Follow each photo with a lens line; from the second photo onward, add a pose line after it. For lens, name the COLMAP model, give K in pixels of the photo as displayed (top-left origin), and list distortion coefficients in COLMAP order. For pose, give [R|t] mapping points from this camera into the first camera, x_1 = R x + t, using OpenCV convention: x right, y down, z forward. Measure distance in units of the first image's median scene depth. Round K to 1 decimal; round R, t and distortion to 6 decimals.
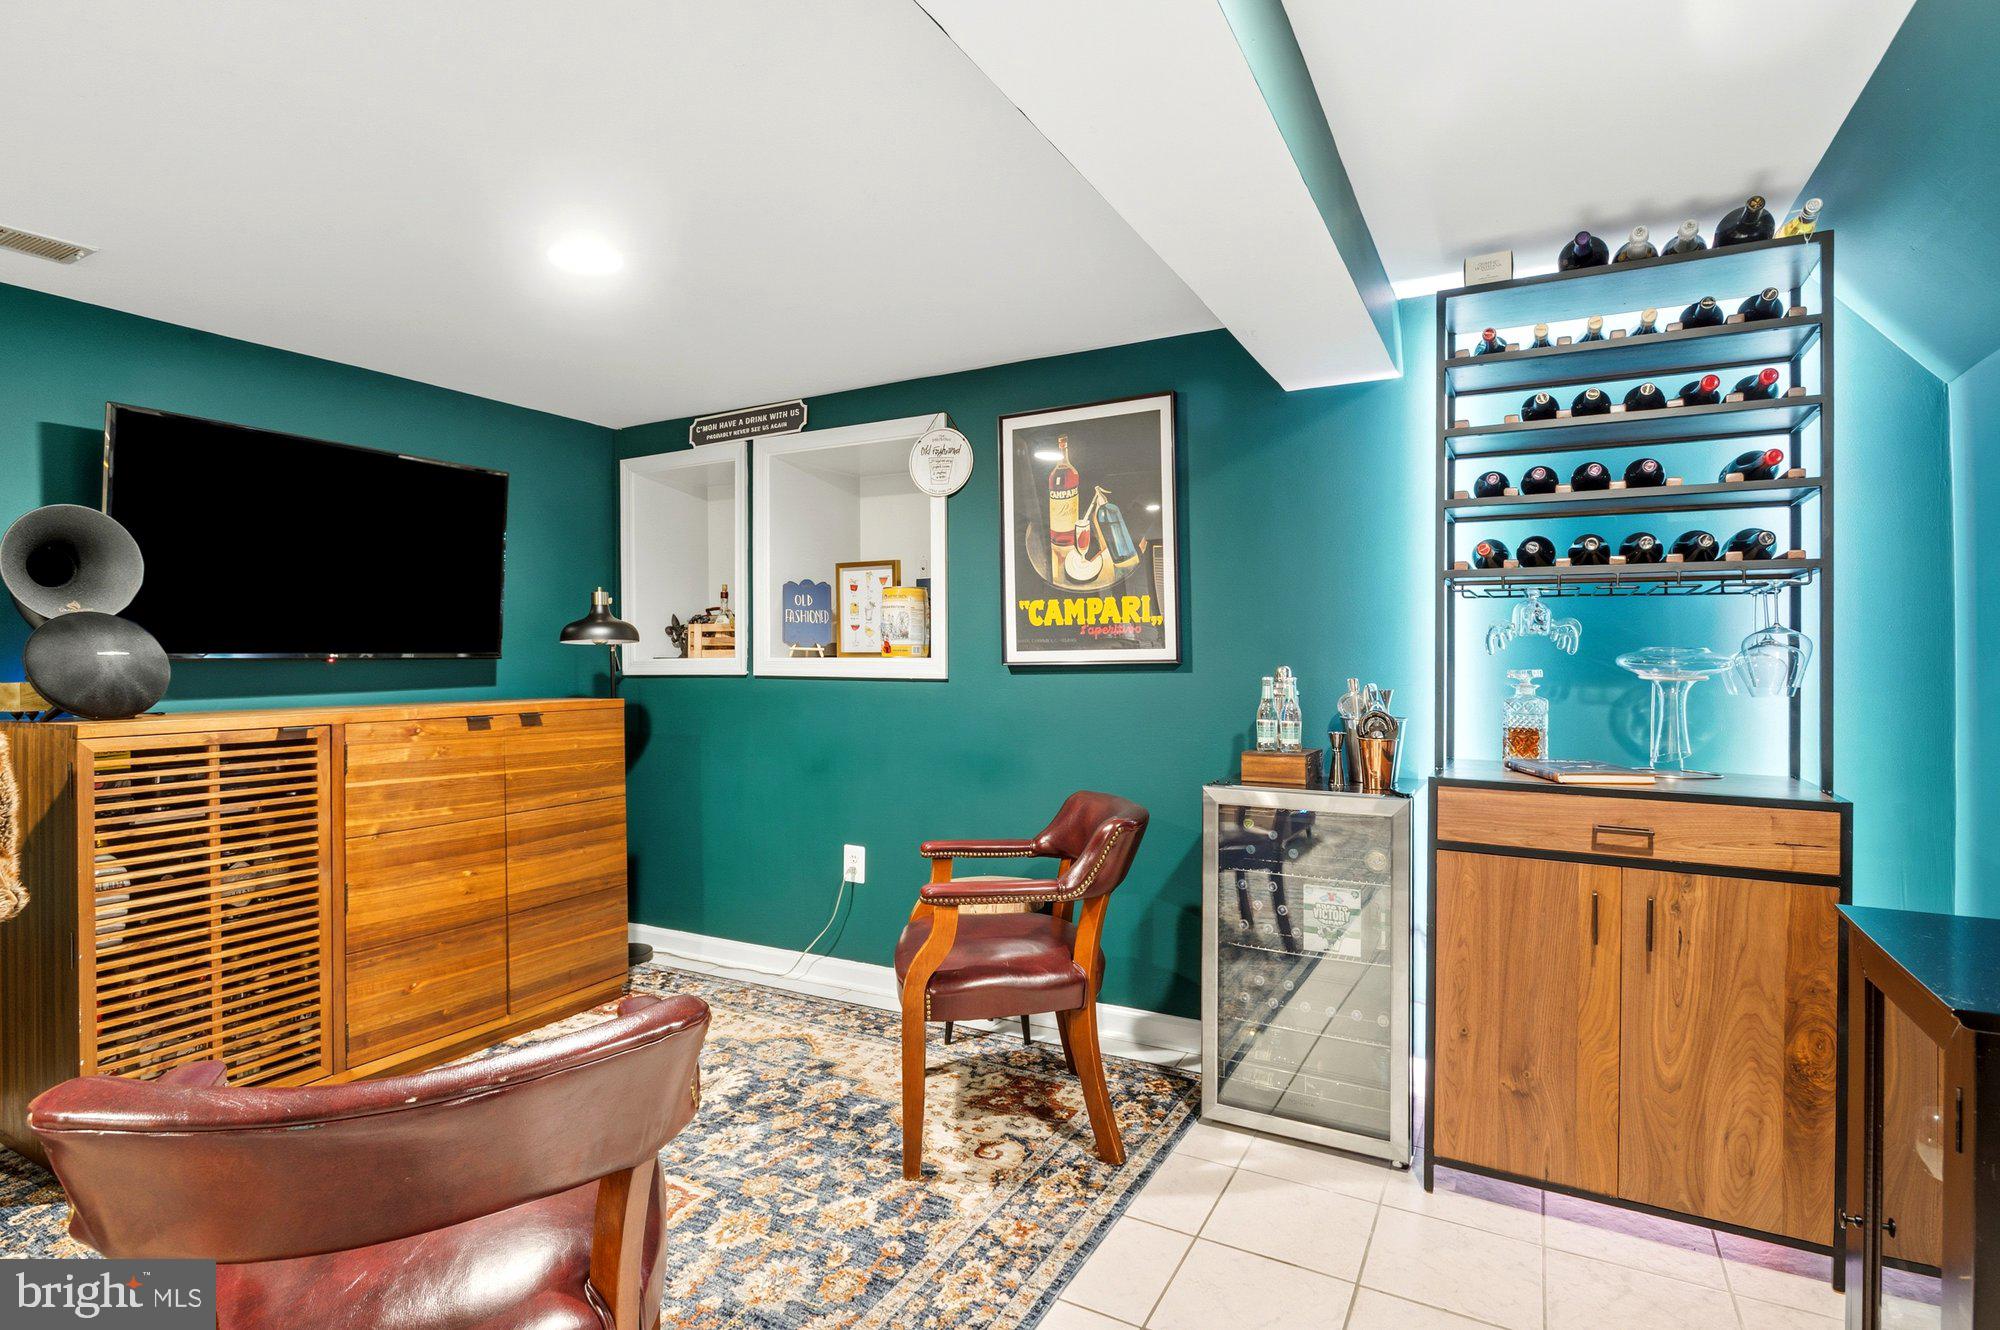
lens RADIAL K [[958.8, 0, 990.4], [0, 958.8, 679.3], [0, 0, 1]] dist [-0.014045, -0.001092]
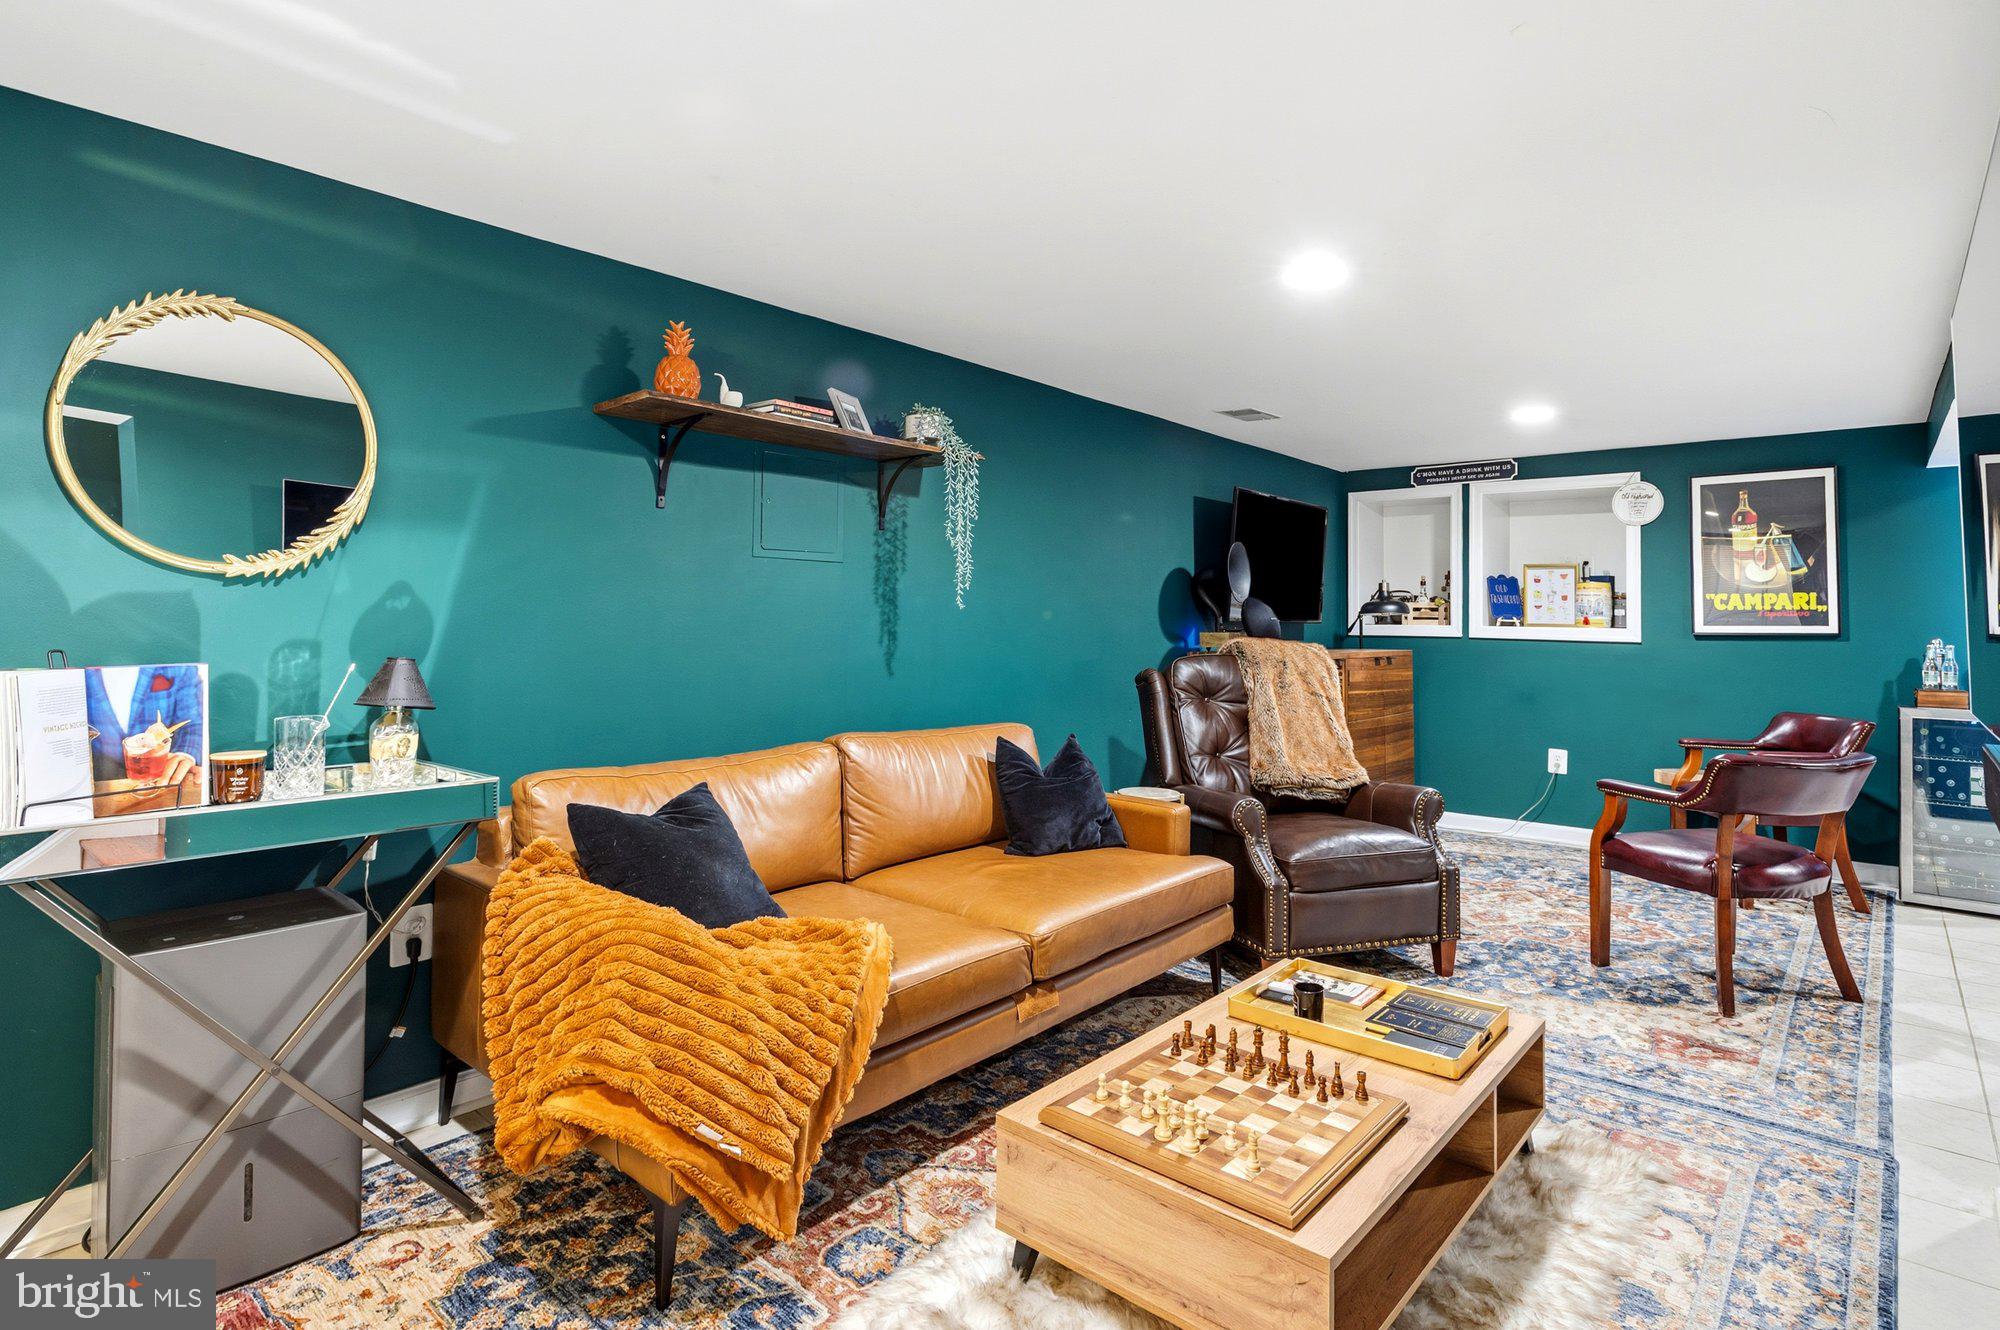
lens RADIAL K [[1013.0, 0, 1001.7], [0, 1013.0, 622.4], [0, 0, 1]] dist [0.000423, 0.000057]
pose [[0.979051, 0.018372, -0.202785, -0.777062], [-0.022857, 0.999543, -0.019797, 0.024903], [0.202328, 0.024017, 0.979023, -0.877054]]
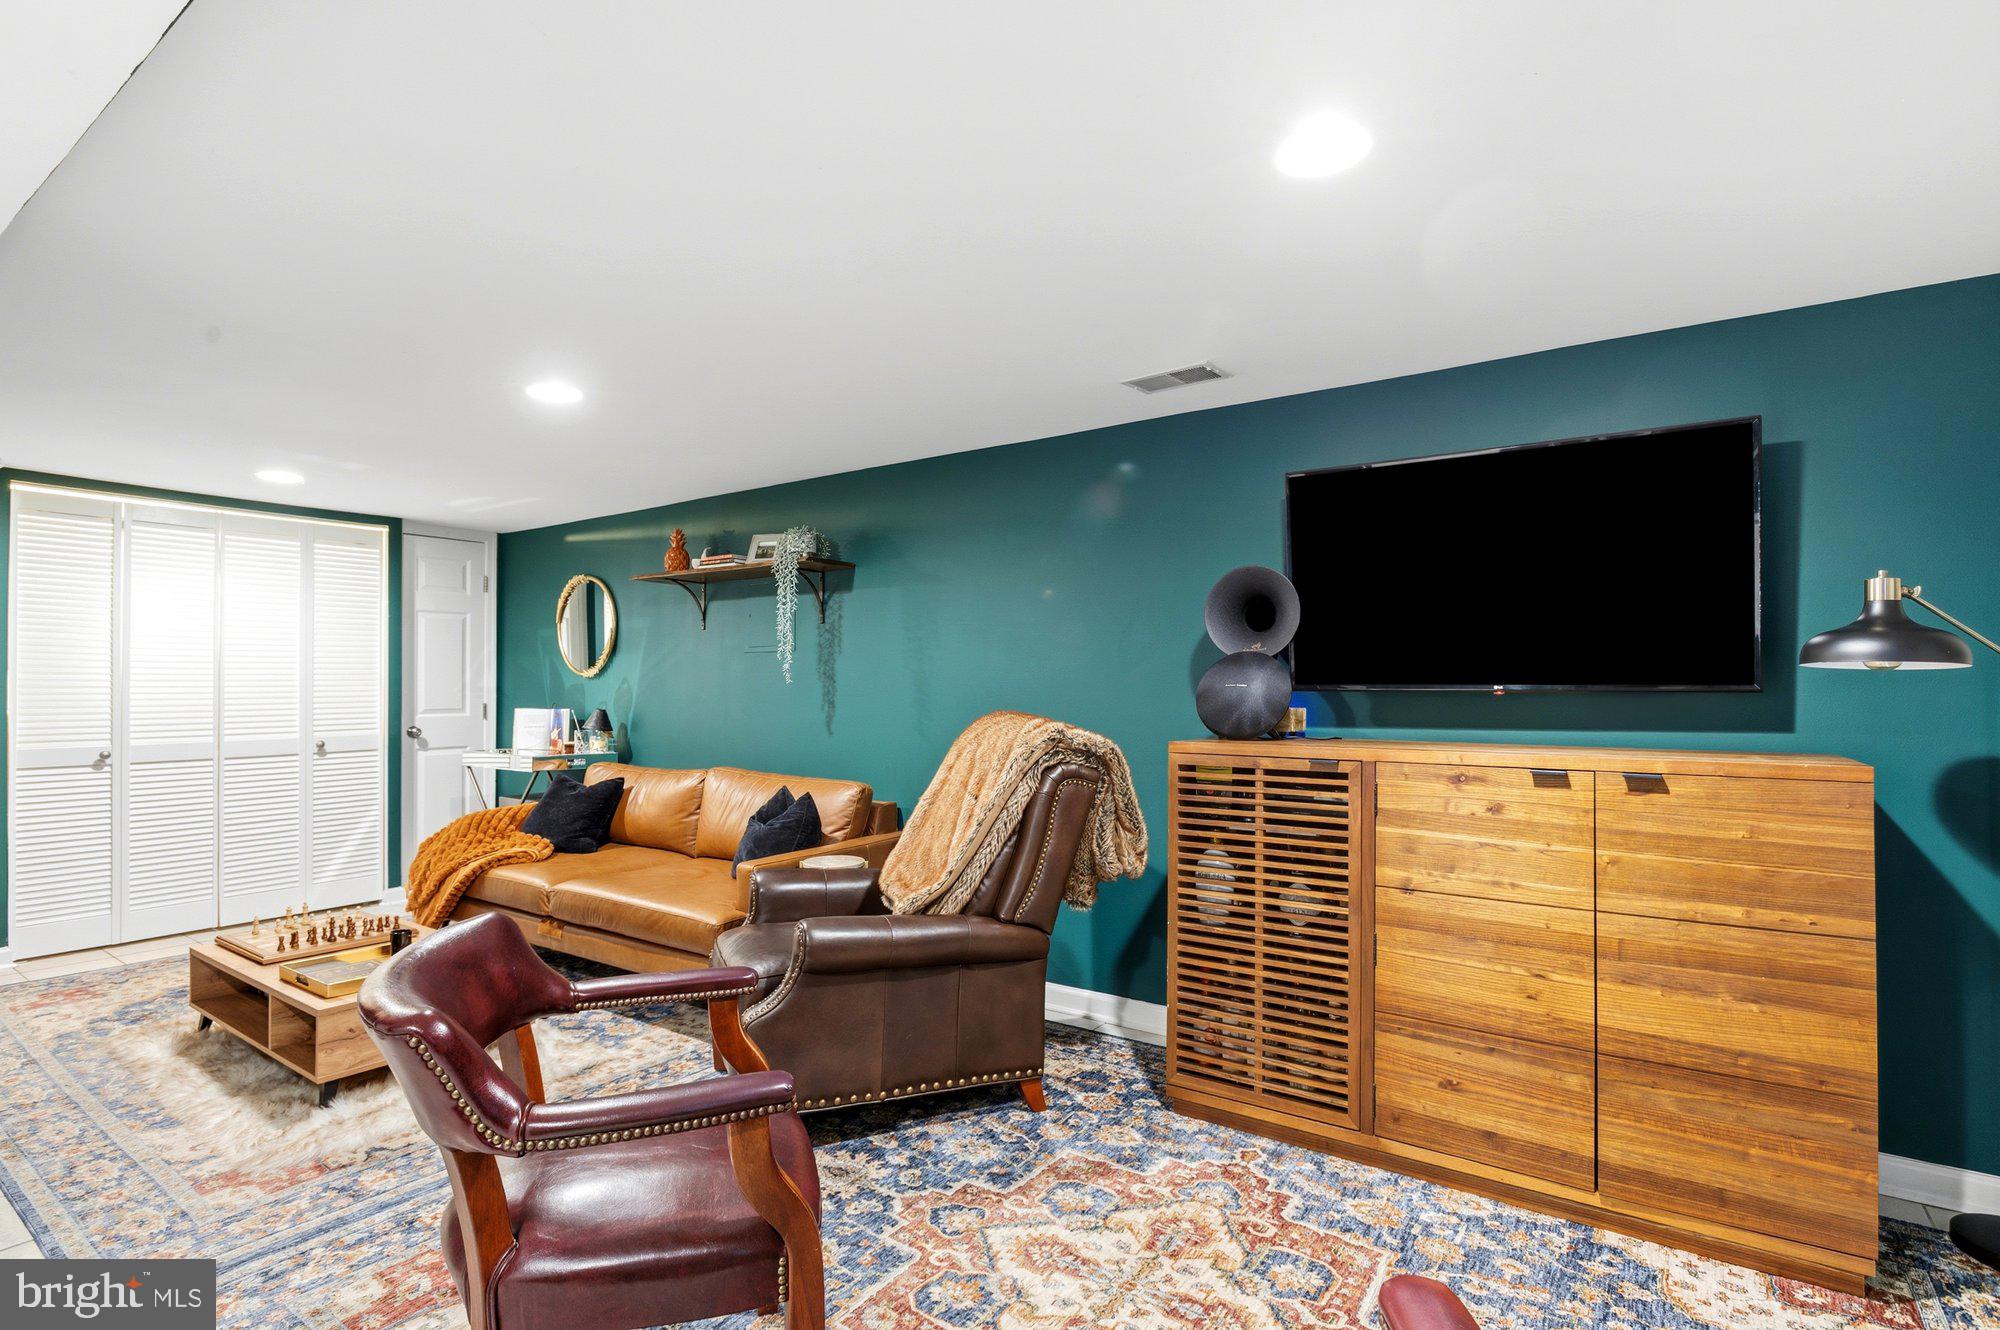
lens RADIAL K [[958.8, 0, 990.4], [0, 958.8, 679.3], [0, 0, 1]] dist [-0.014045, -0.001092]
pose [[-0.097752, -0.005346, -0.995196, 0.225893], [-0.024828, 0.999687, -0.002931, -0.016799], [0.994901, 0.024422, -0.097854, 0.562279]]
